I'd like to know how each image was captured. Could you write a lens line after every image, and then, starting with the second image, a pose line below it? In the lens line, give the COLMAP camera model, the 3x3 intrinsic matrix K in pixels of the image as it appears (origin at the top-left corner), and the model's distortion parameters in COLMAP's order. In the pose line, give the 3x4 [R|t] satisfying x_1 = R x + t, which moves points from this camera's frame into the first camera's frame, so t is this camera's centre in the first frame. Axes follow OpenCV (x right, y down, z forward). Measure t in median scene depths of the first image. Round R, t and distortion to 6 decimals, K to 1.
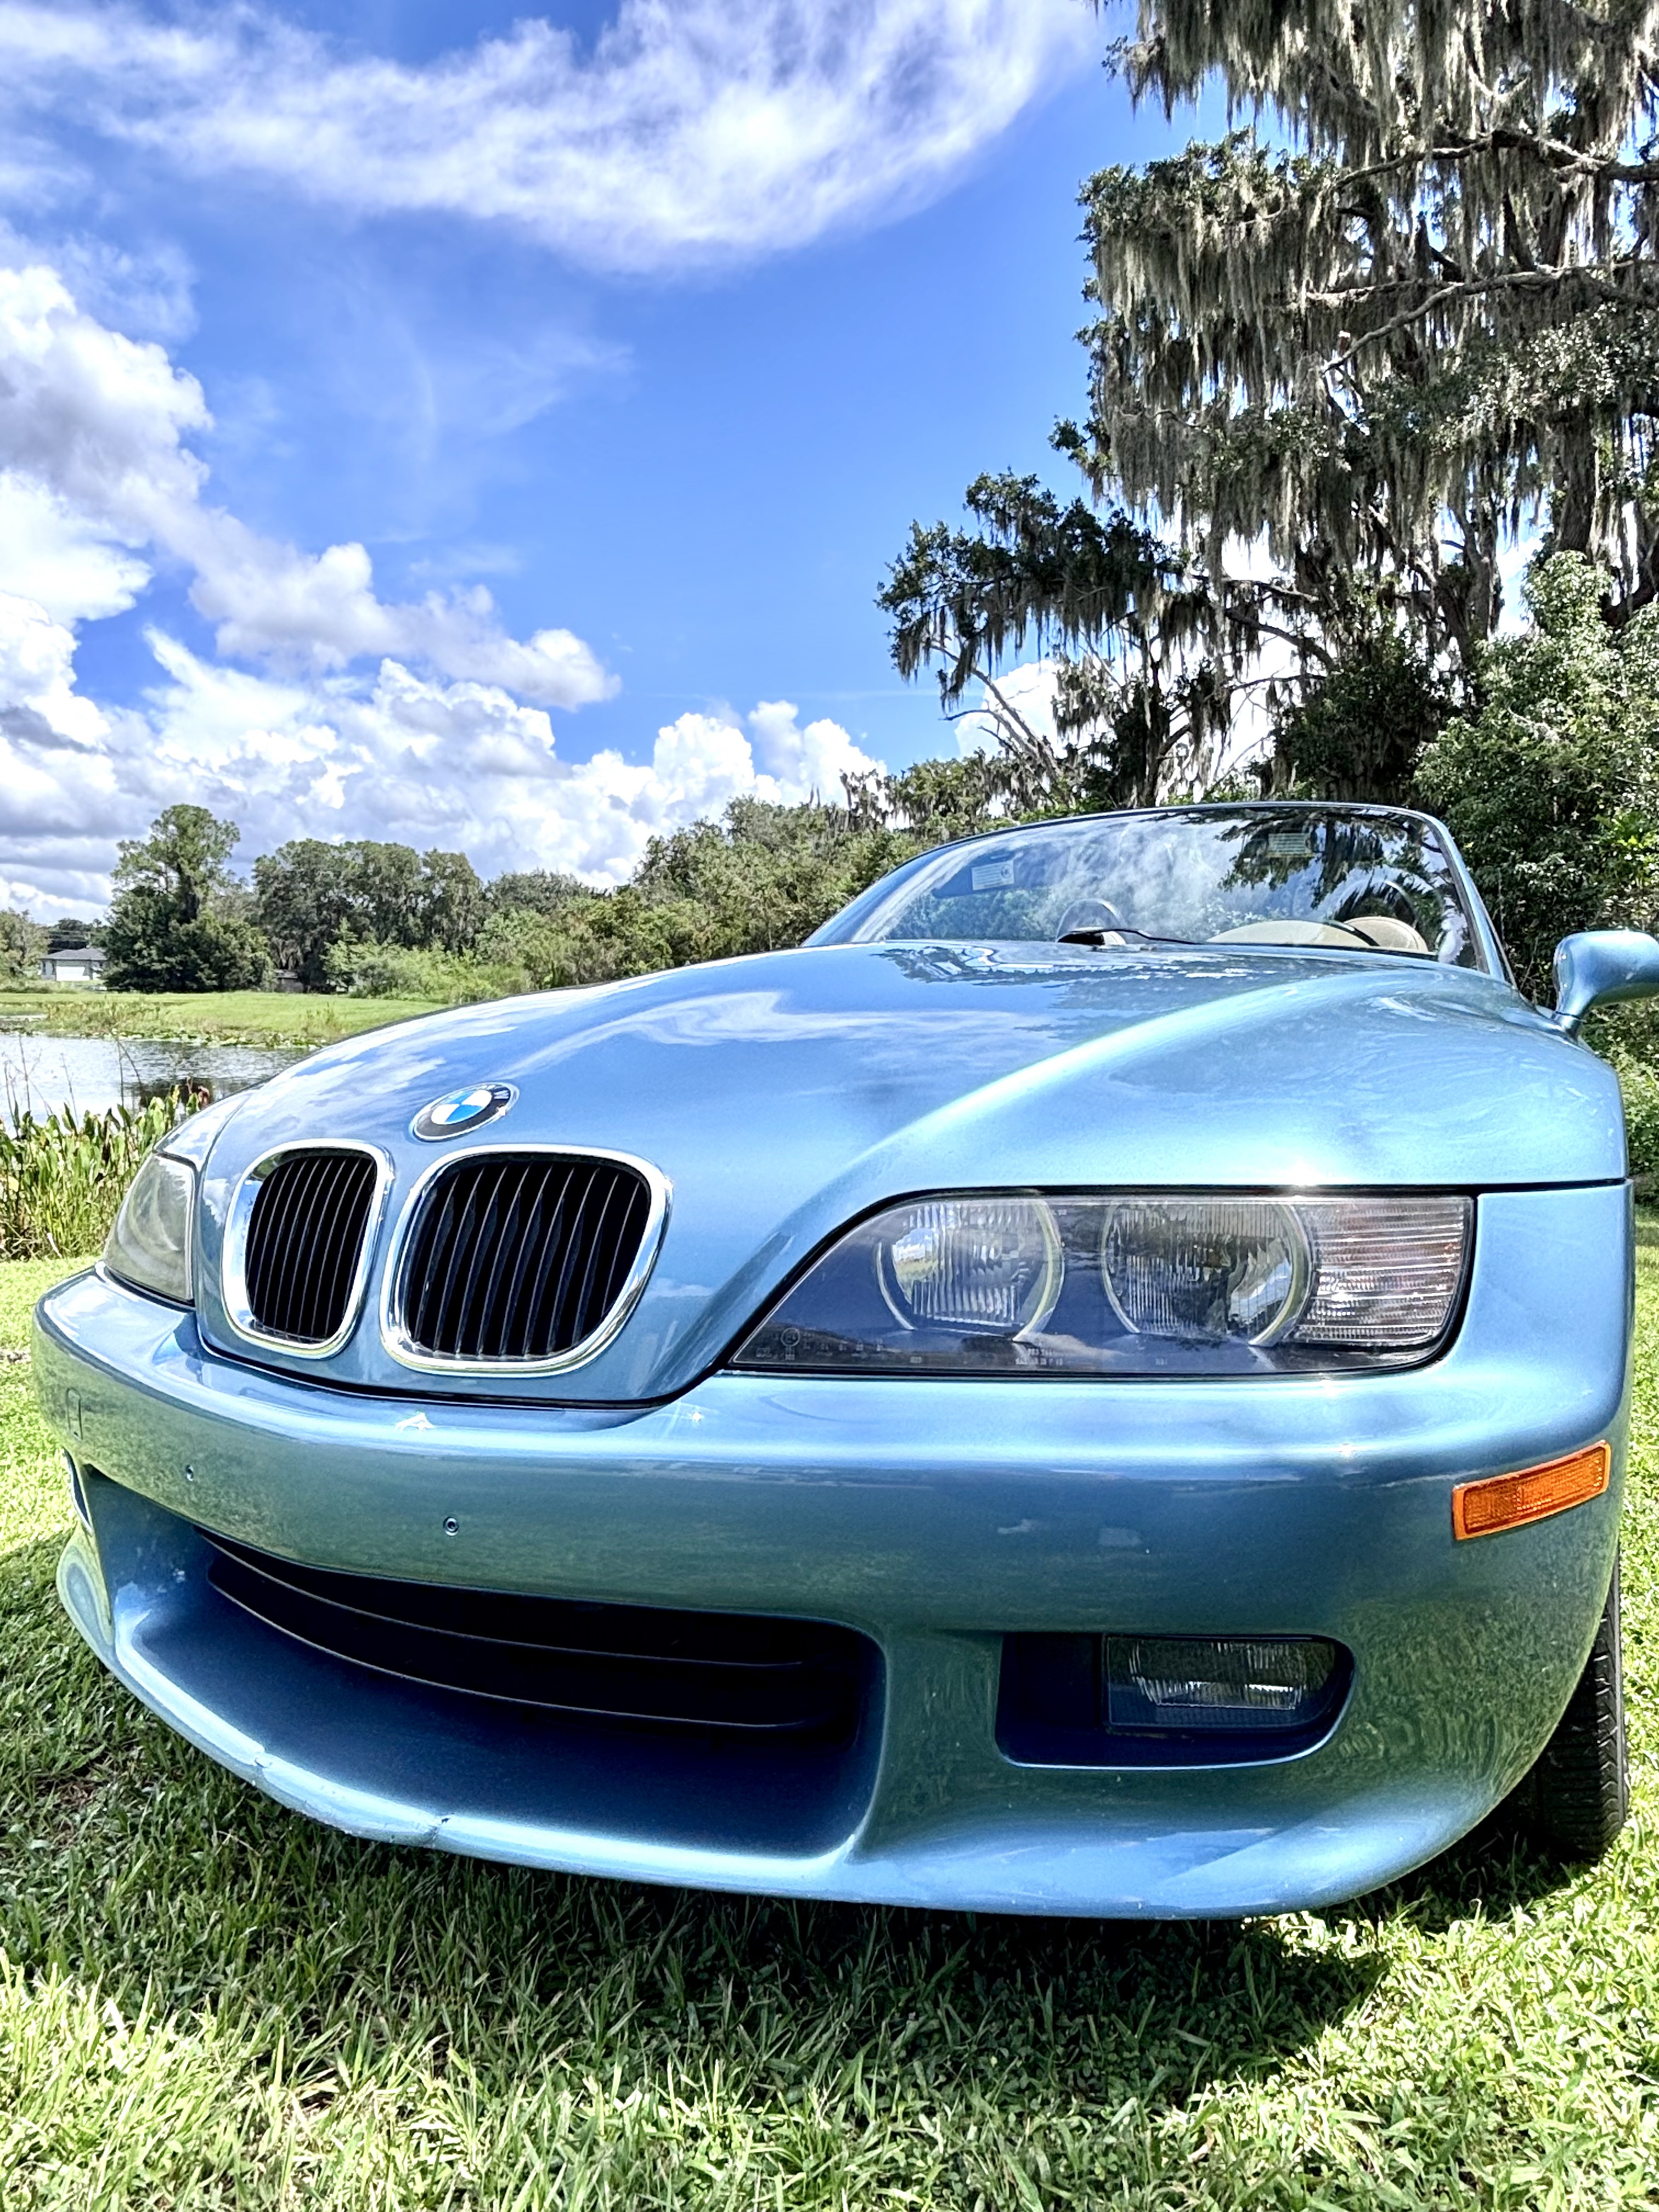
lens RADIAL K [[1371.6, 0, 848.9], [0, 1371.6, 1104.1], [0, 0, 1]] dist [0.073039, -0.103791]
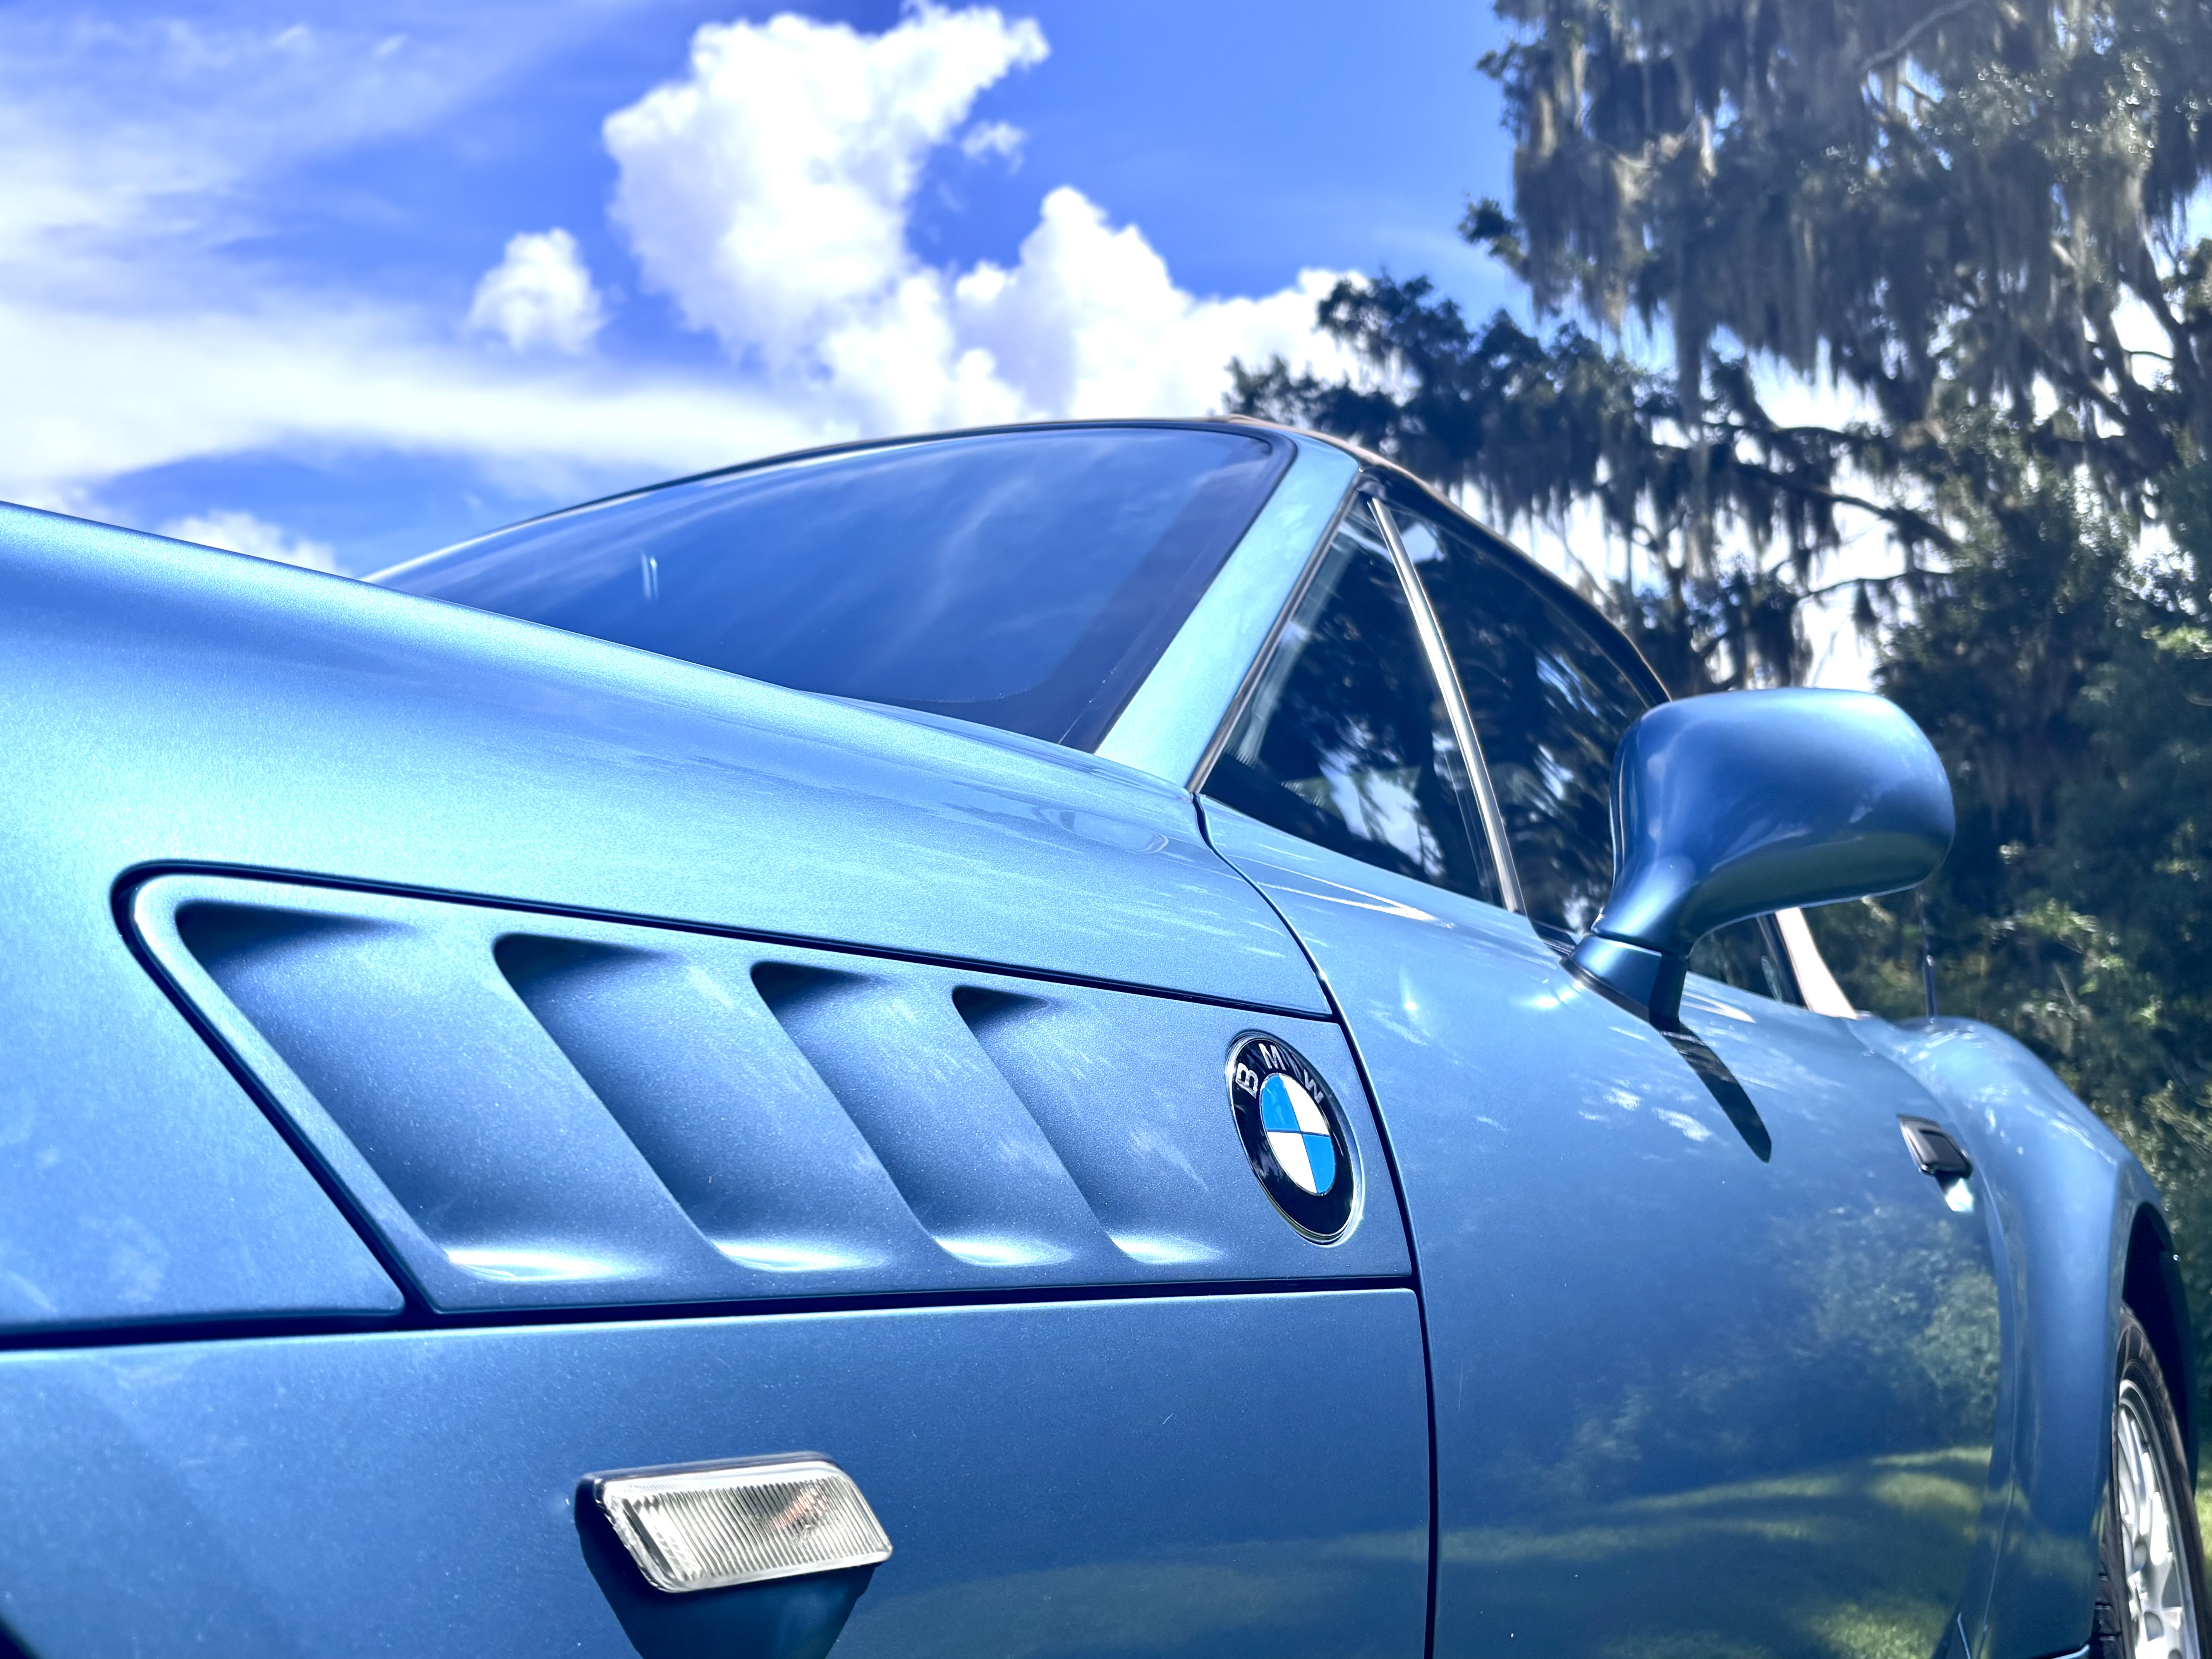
lens RADIAL K [[2296.5, 0, 1106.0], [0, 2296.5, 829.5], [0, 0, 1]] dist [0.010234, 0.011475]
pose [[0.997007, -0.033383, -0.069729, 0.036902], [0.017363, 0.975612, -0.218816, 0.002049], [0.075333, 0.216951, 0.973271, 0.037246]]
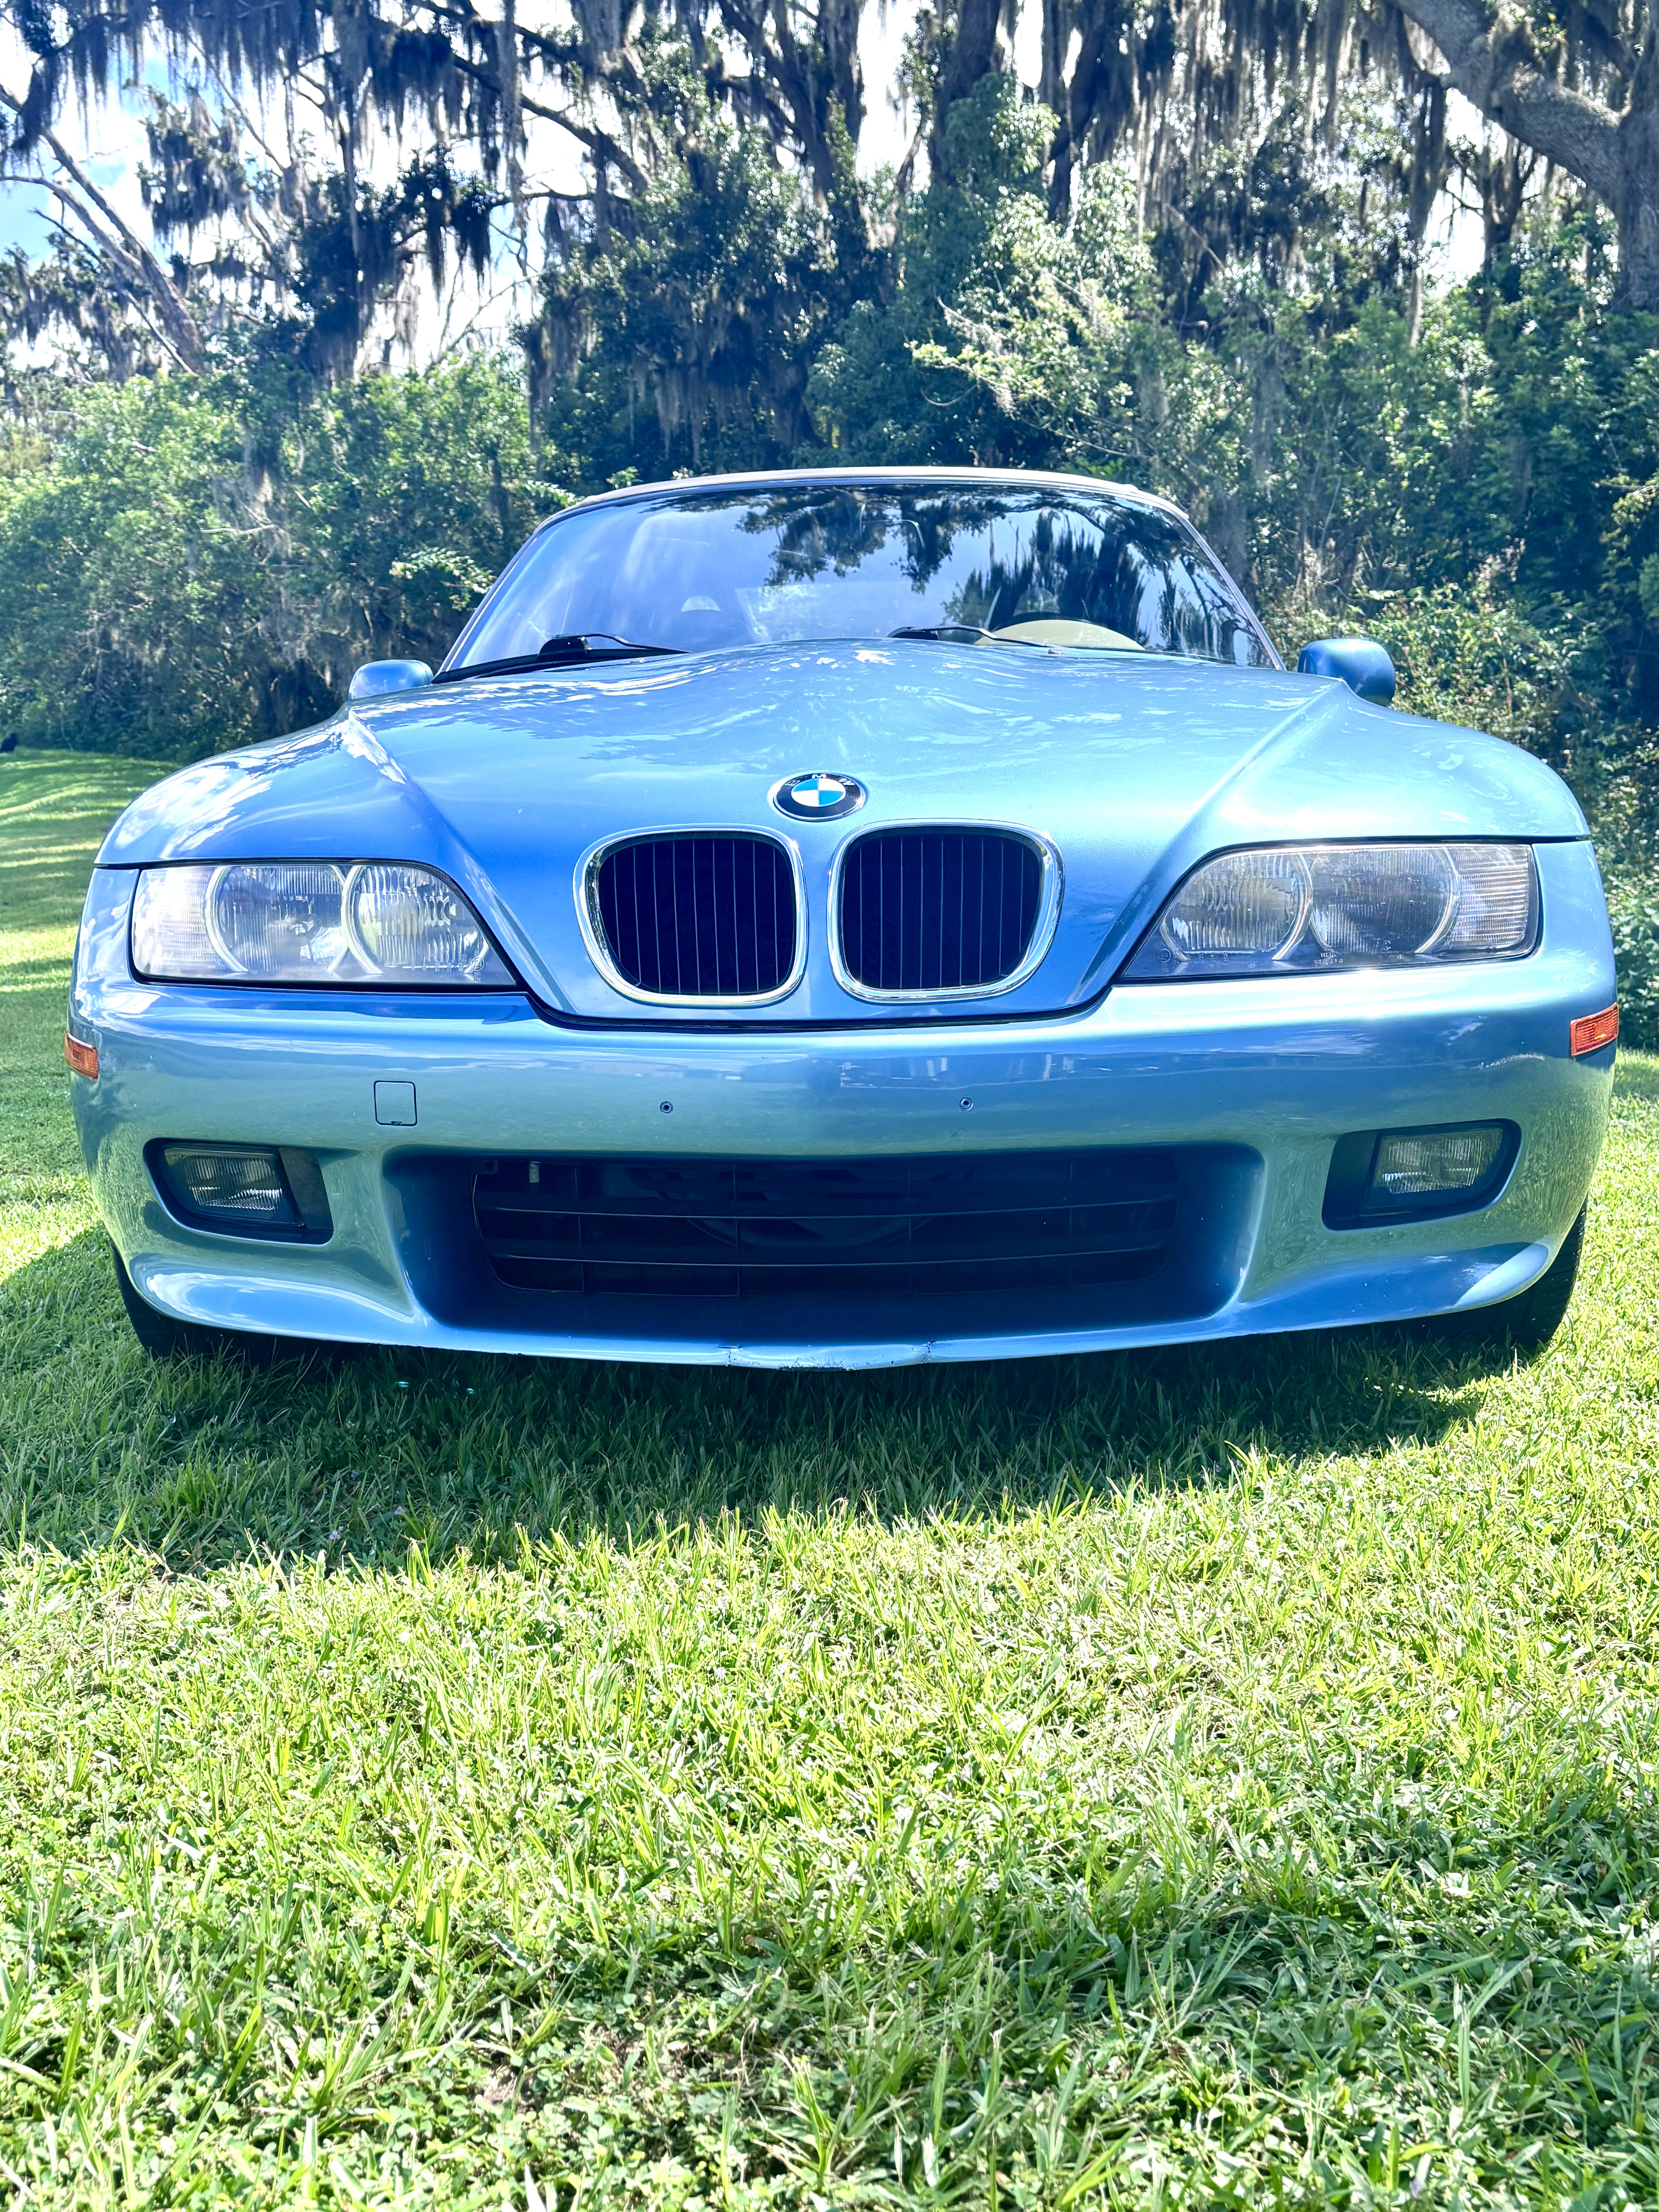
lens RADIAL K [[2296.5, 0, 830.3], [0, 2296.5, 1171.4], [0, 0, 1]] dist [0.010234, 0.011475]
pose [[0.900033, -0.070419, 0.430096, -0.044517], [0.017125, 0.991812, 0.126552, 0.003114], [-0.435486, -0.106535, 0.893869, -0.028998]]
